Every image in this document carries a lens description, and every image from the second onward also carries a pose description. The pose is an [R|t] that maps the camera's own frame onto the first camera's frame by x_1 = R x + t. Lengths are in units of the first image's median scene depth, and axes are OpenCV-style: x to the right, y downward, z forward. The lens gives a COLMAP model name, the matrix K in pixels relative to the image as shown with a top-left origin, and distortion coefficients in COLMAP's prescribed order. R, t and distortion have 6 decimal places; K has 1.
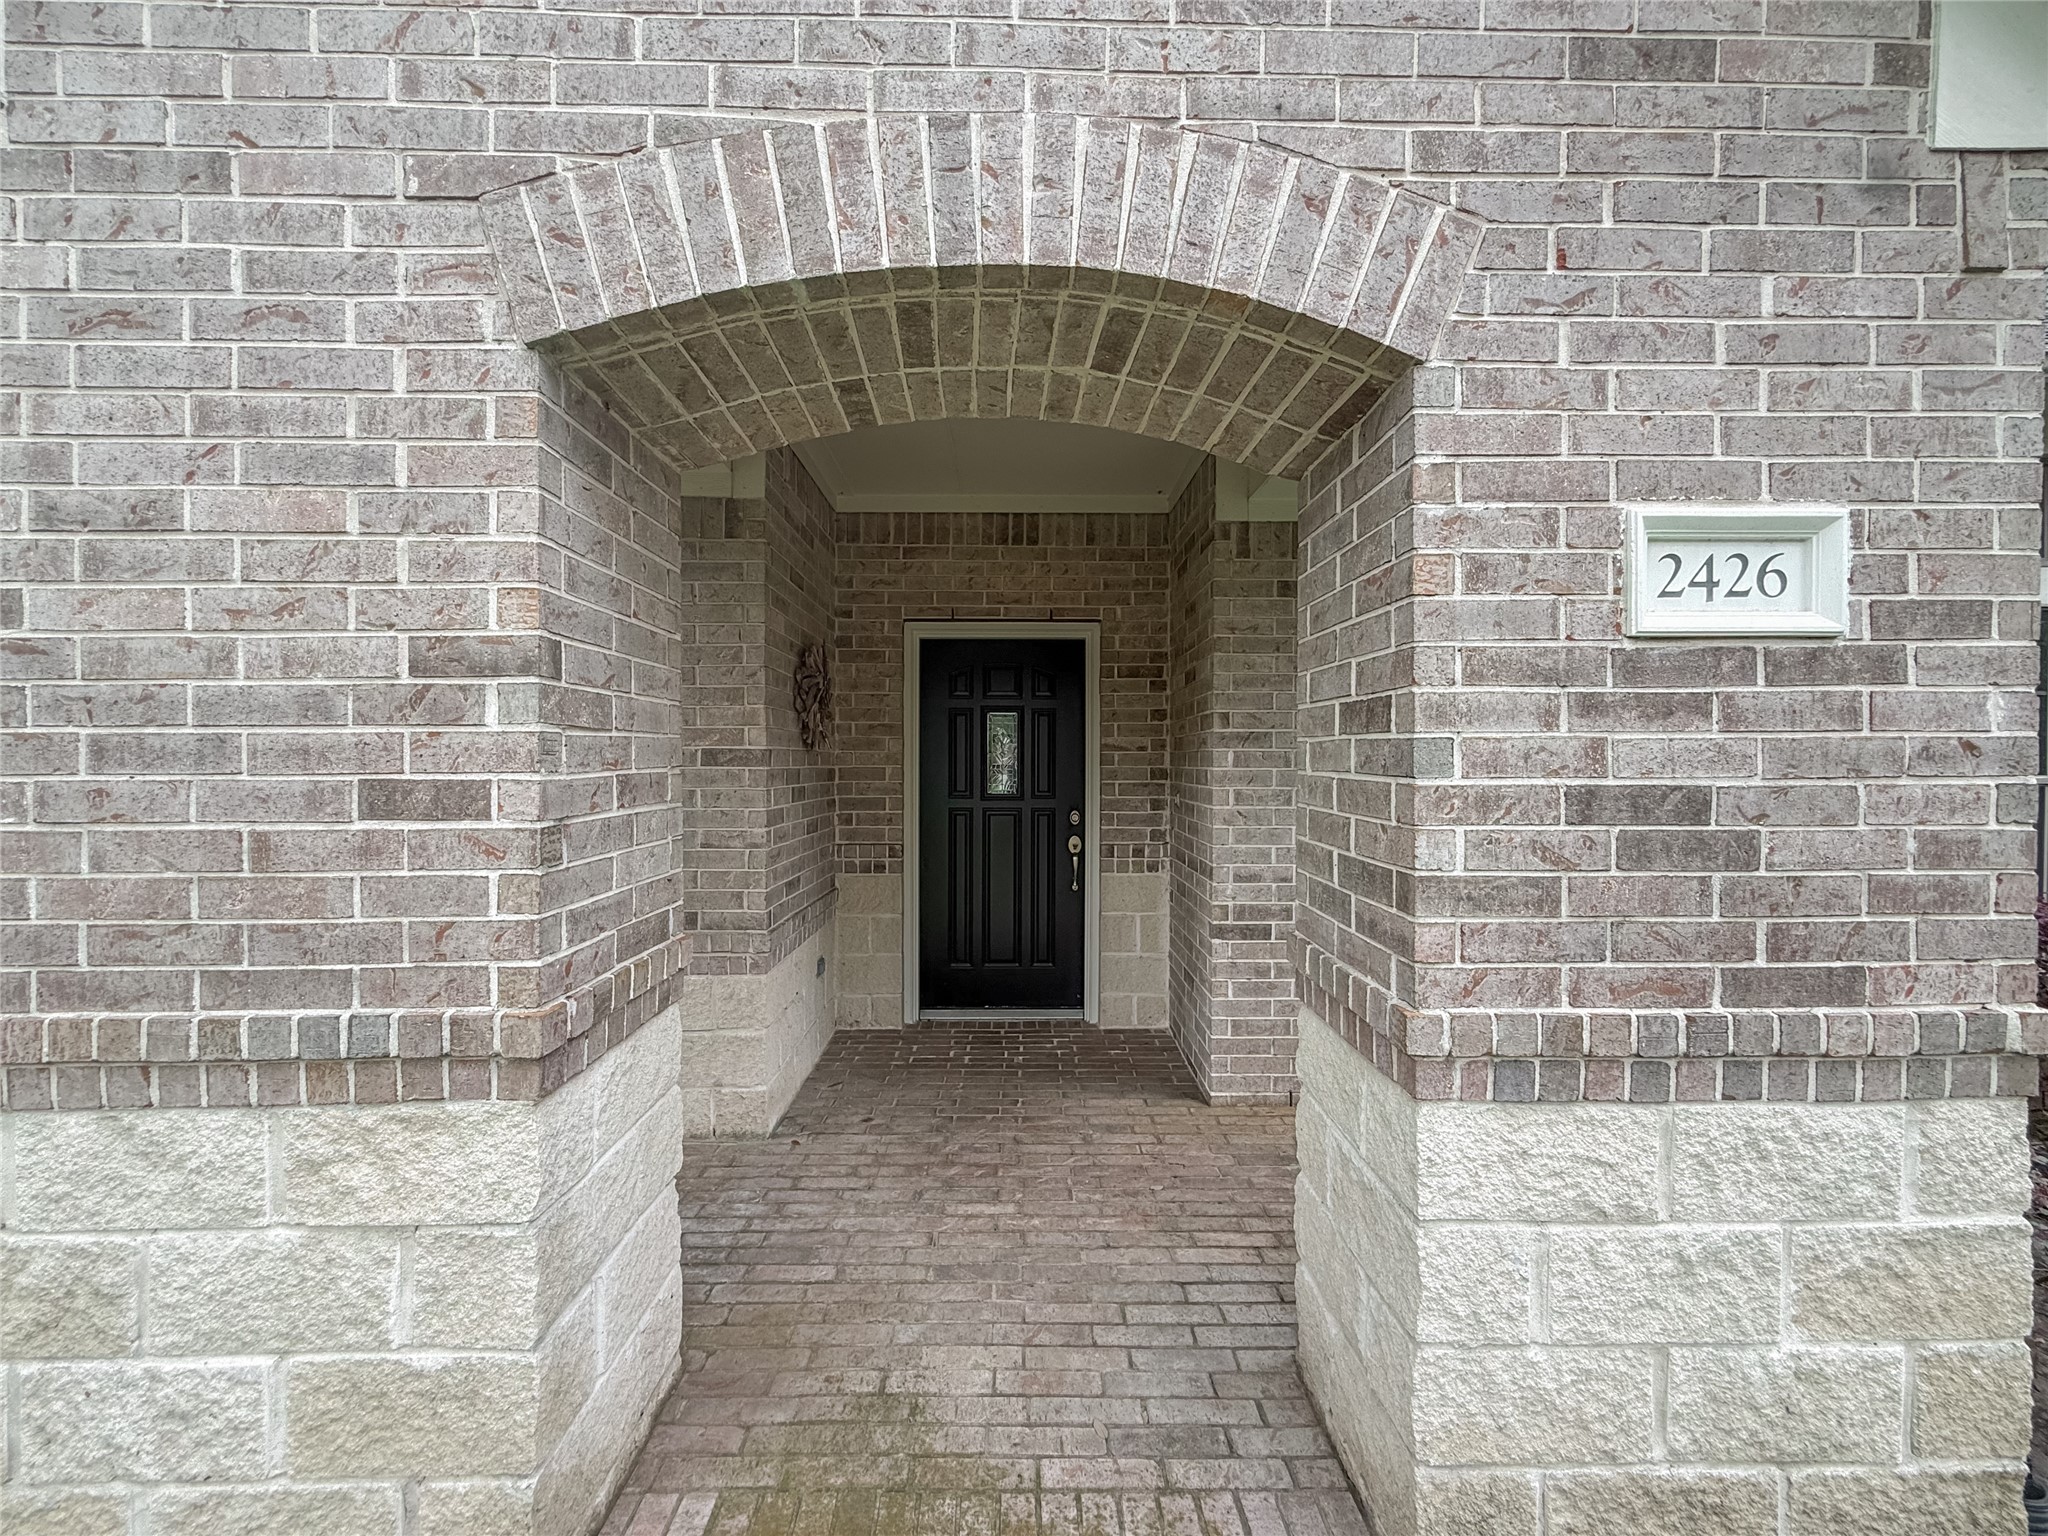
lens RADIAL K [[834.3, 0, 1024.4], [0, 834.3, 762.7], [0, 0, 1]] dist [-0.002150, 0.000603]
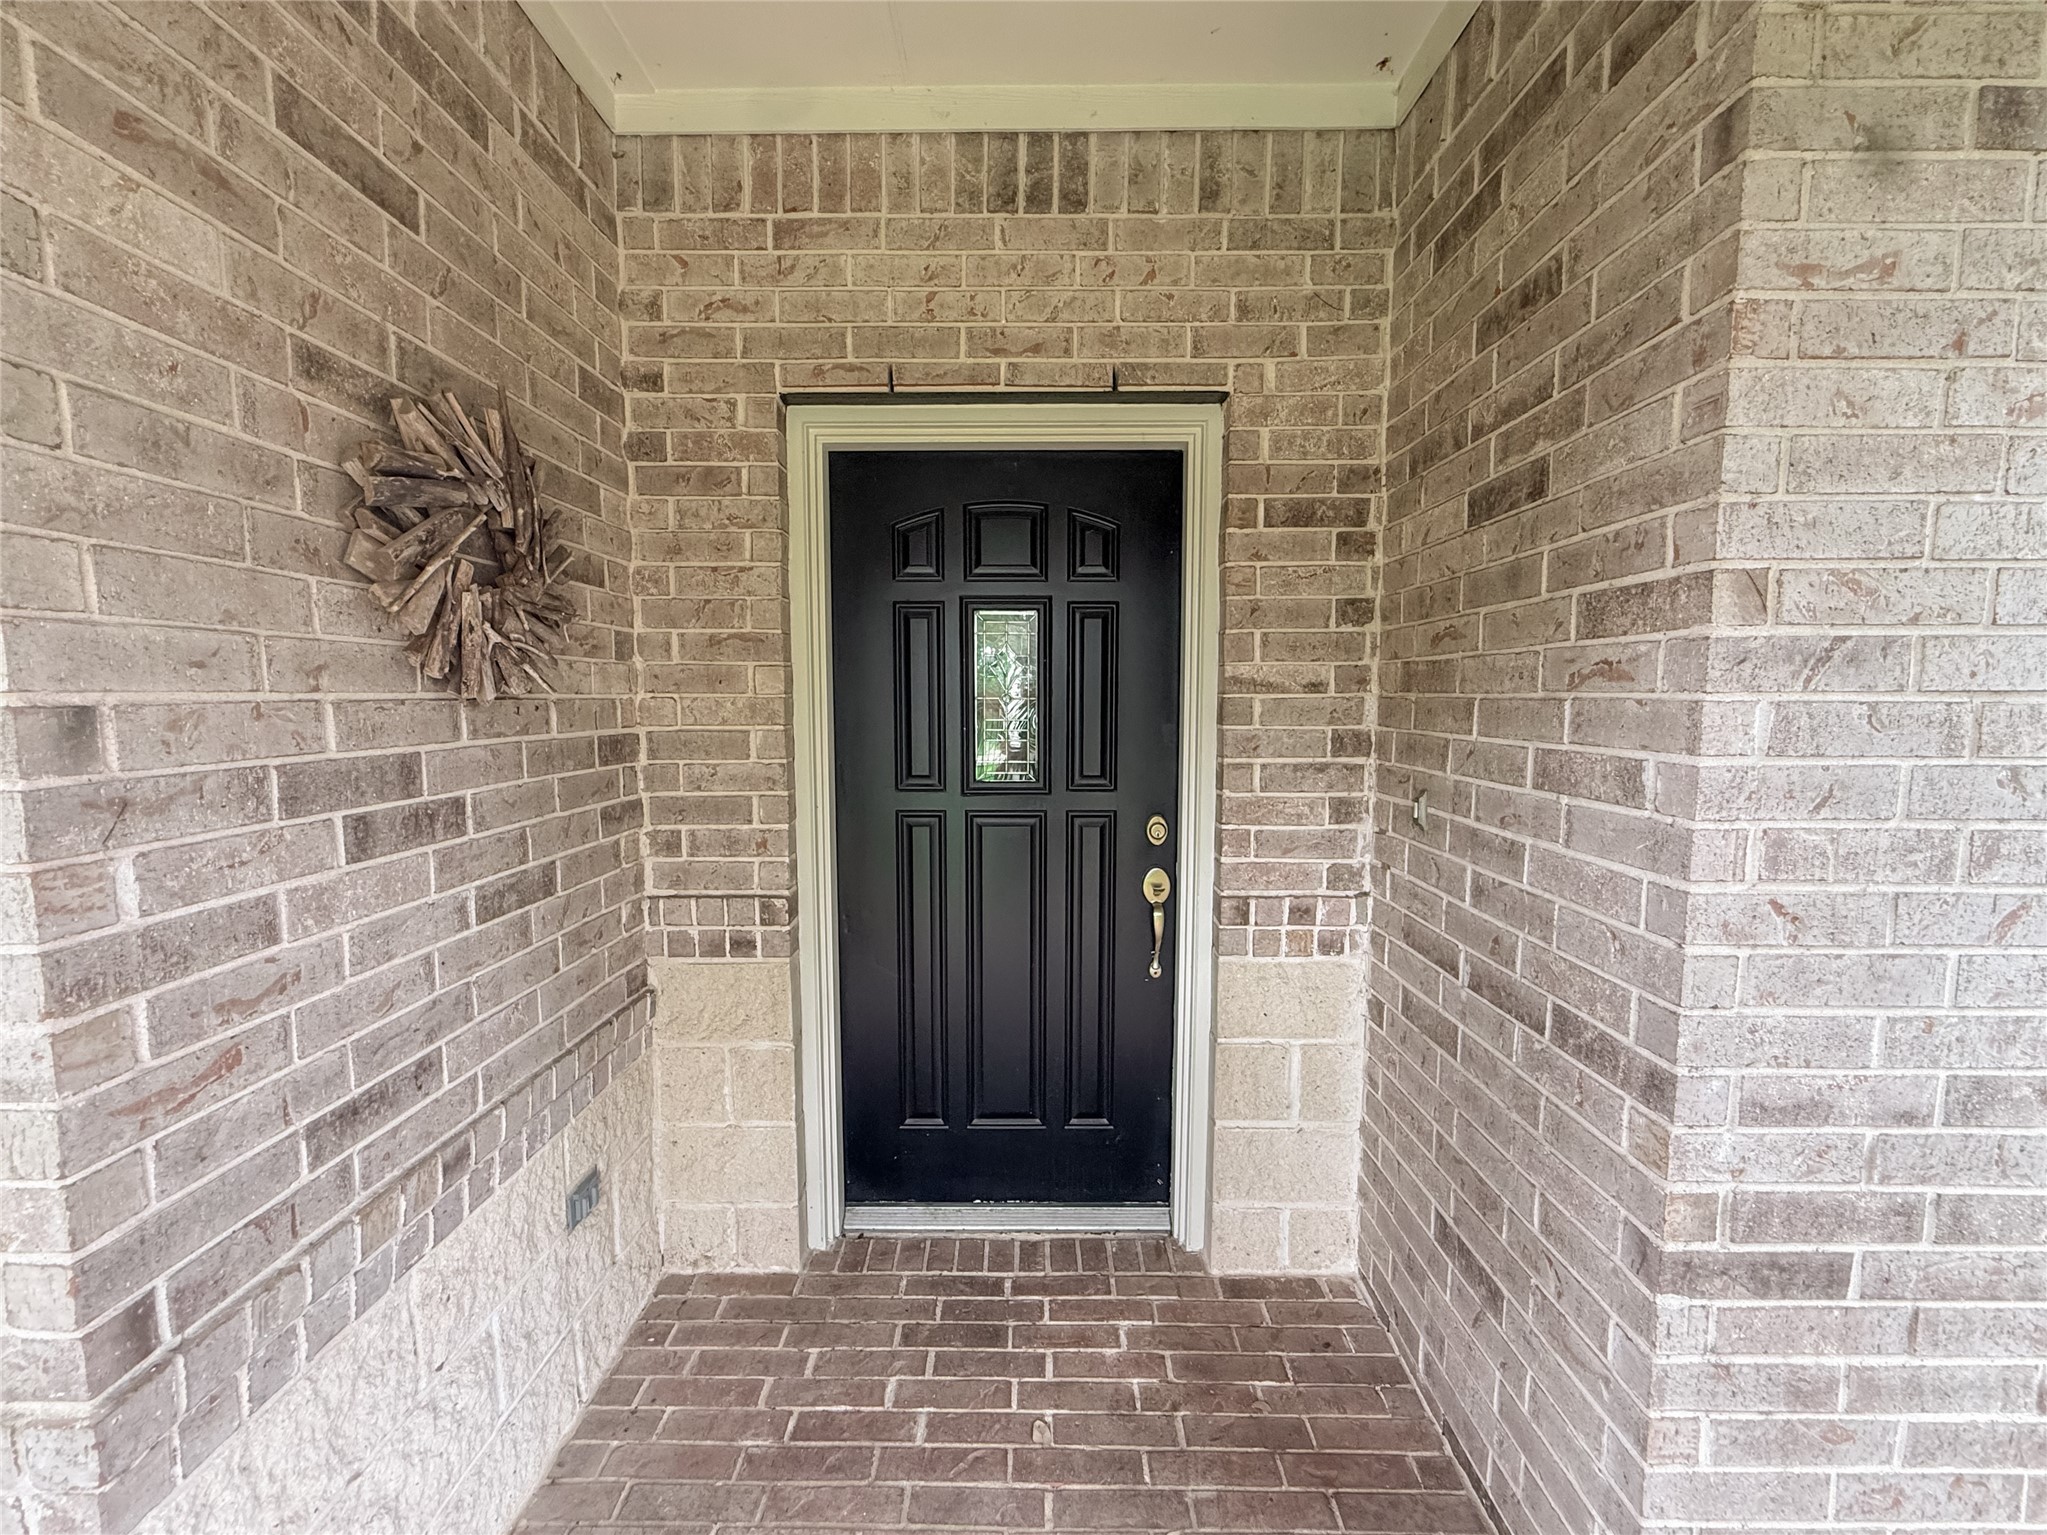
lens RADIAL K [[833.9, 0, 1024.4], [0, 833.9, 763.4], [0, 0, 1]] dist [-0.002150, 0.000603]
pose [[0.999862, -0.000990, -0.016594, -0.008614], [0.002355, 0.996589, 0.082489, -0.013536], [0.016455, -0.082517, 0.996454, 0.547310]]
